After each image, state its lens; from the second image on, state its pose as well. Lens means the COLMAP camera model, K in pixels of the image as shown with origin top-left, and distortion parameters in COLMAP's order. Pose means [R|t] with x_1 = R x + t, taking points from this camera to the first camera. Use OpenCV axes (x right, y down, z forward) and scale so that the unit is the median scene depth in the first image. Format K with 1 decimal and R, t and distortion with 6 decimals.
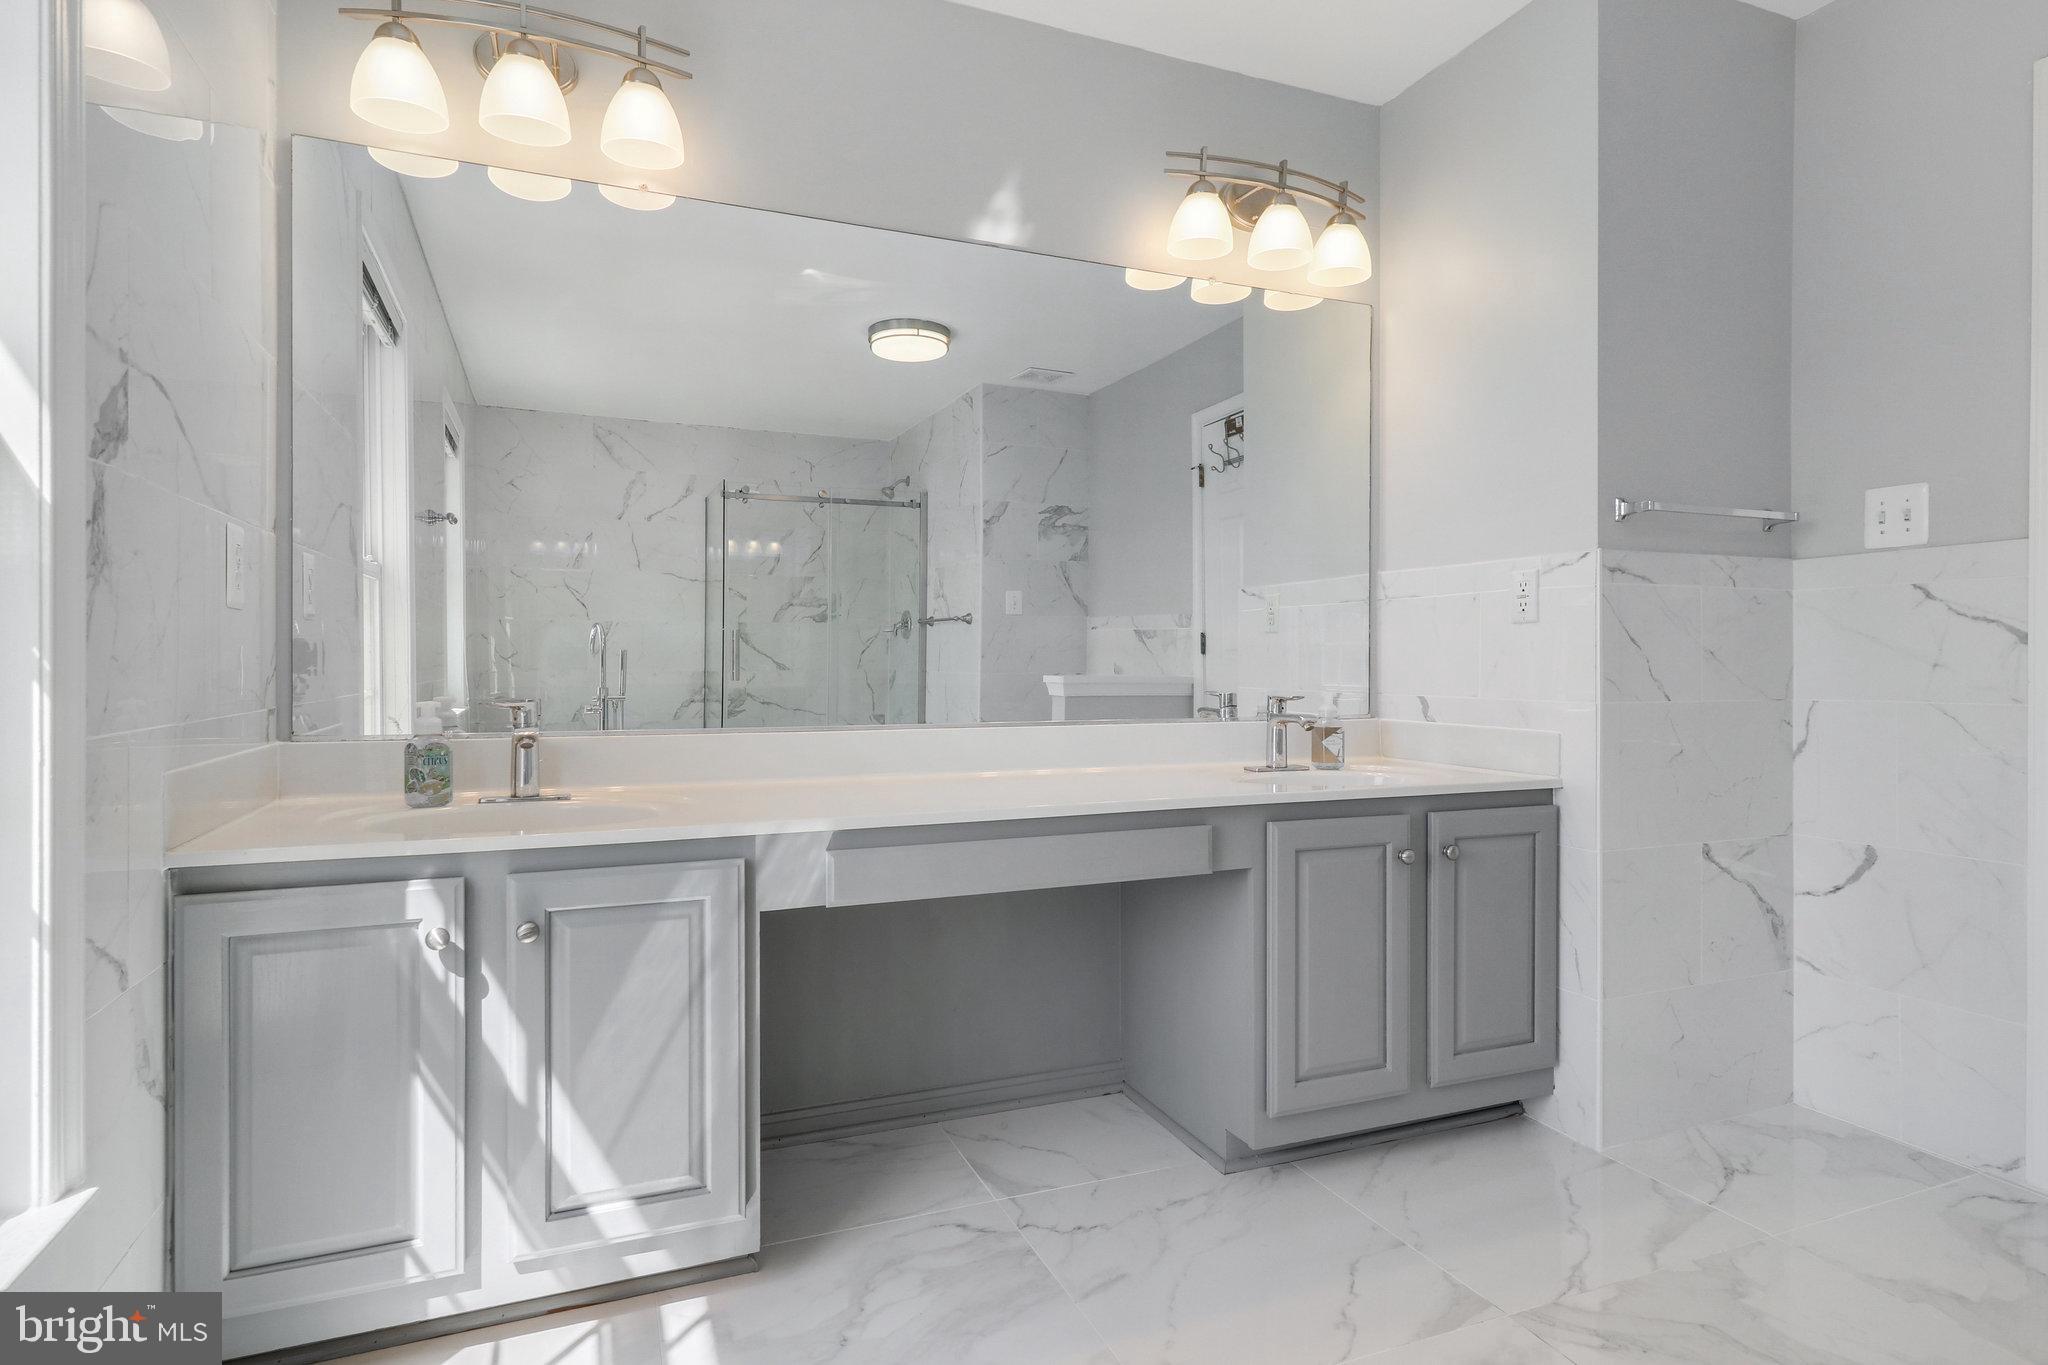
lens RADIAL K [[1045.3, 0, 960.8], [0, 1045.3, 670.4], [0, 0, 1]] dist [0.004771, 0.001378]
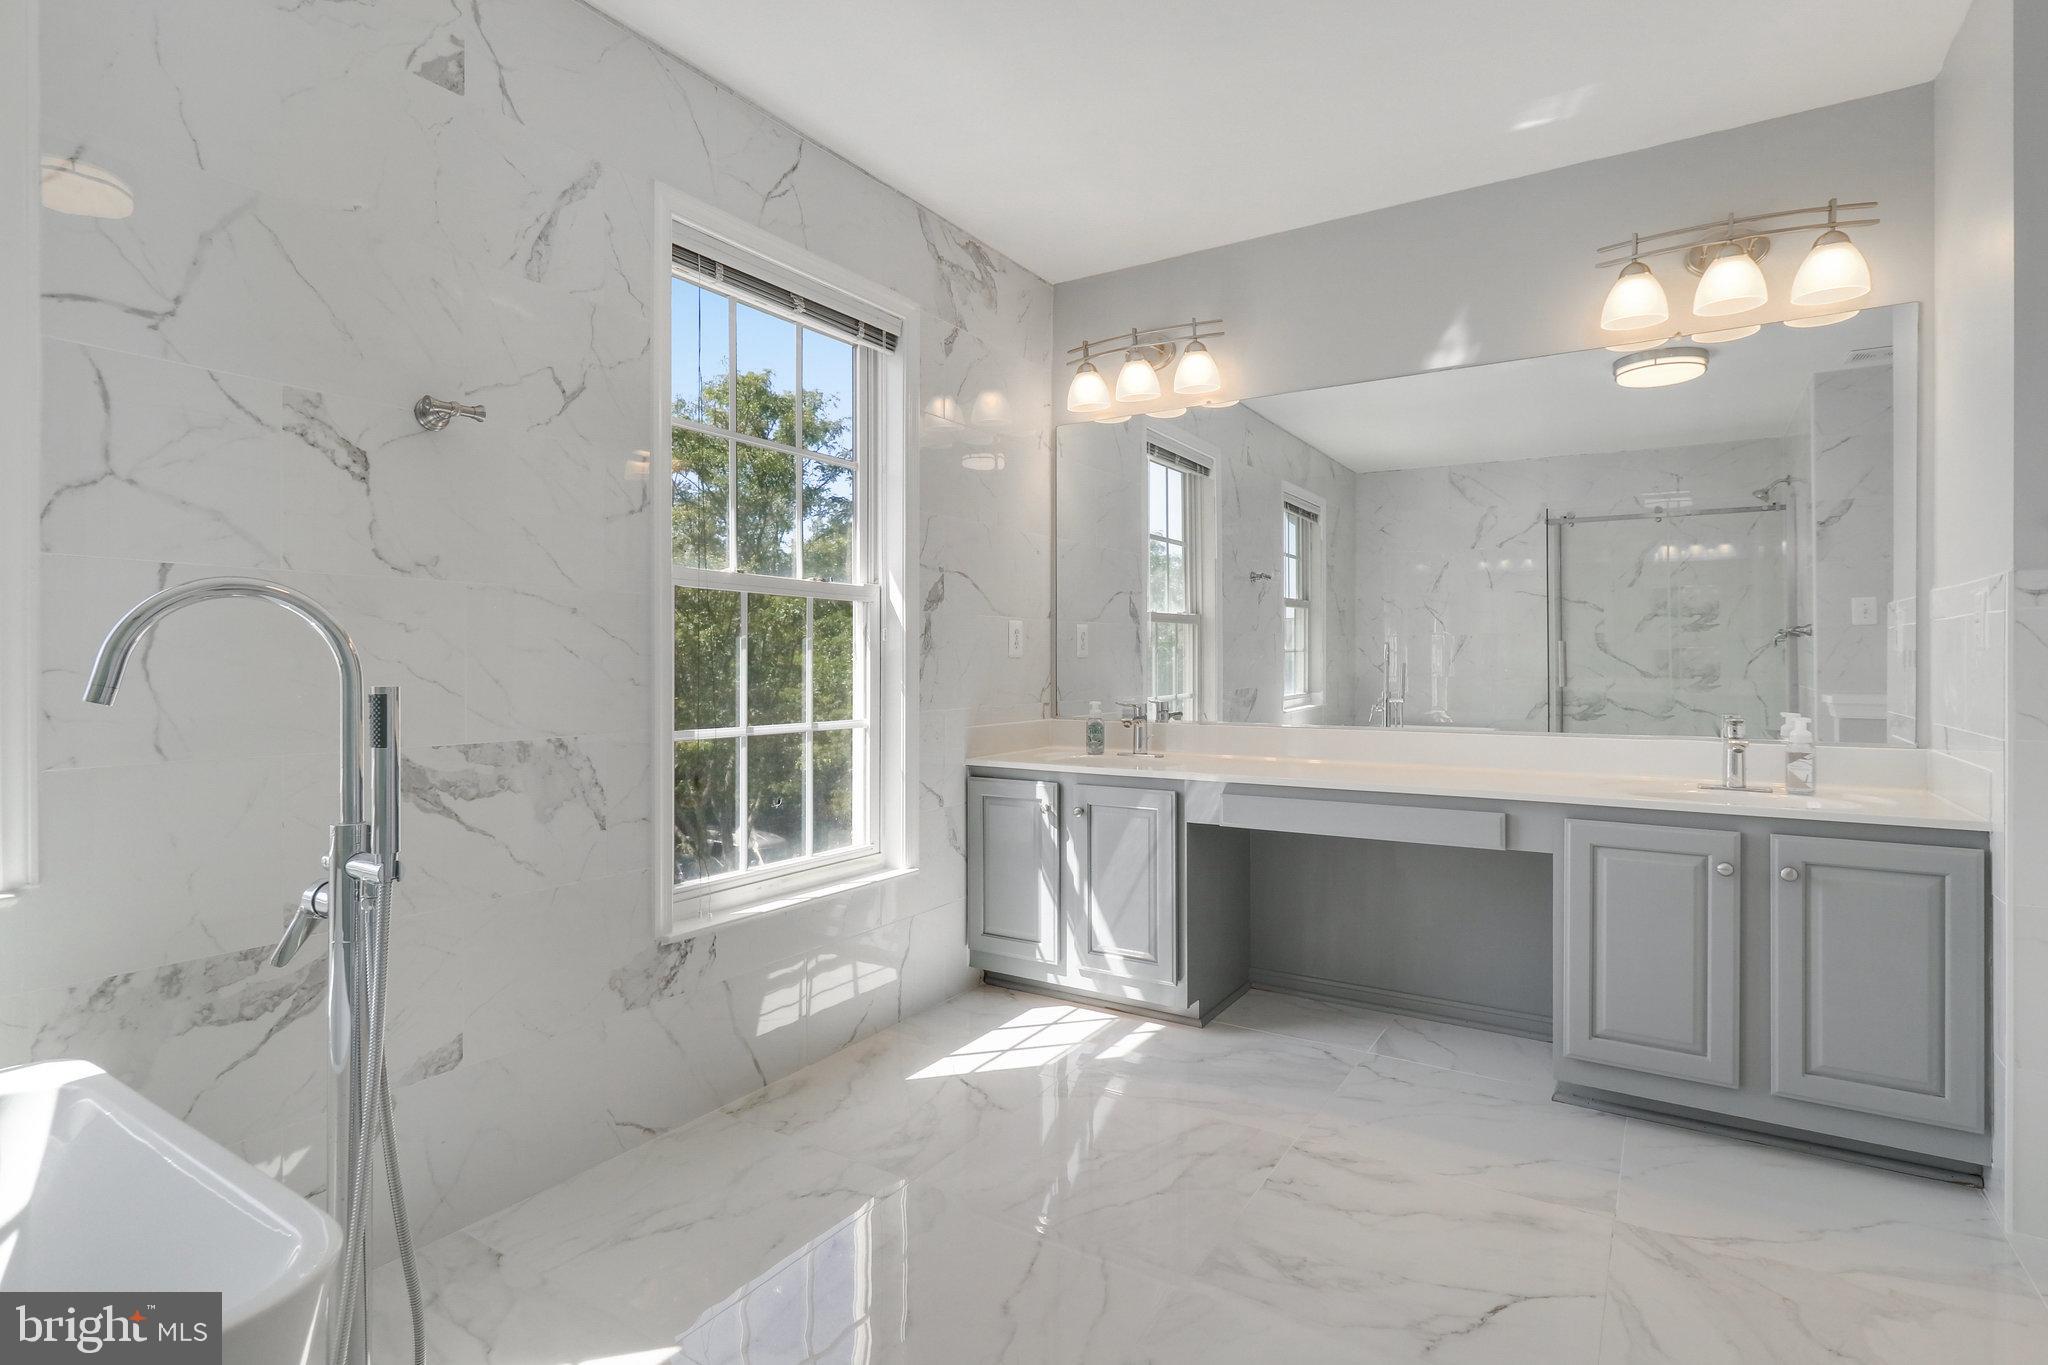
lens RADIAL K [[1008.9, 0, 1016.0], [0, 1008.9, 666.3], [0, 0, 1]] dist [0.000096, -0.000037]
pose [[0.591608, 0.000408, -0.806226, 1.039047], [-0.004428, 0.999986, -0.002743, -0.034127], [0.806214, 0.005193, 0.591601, -0.275638]]
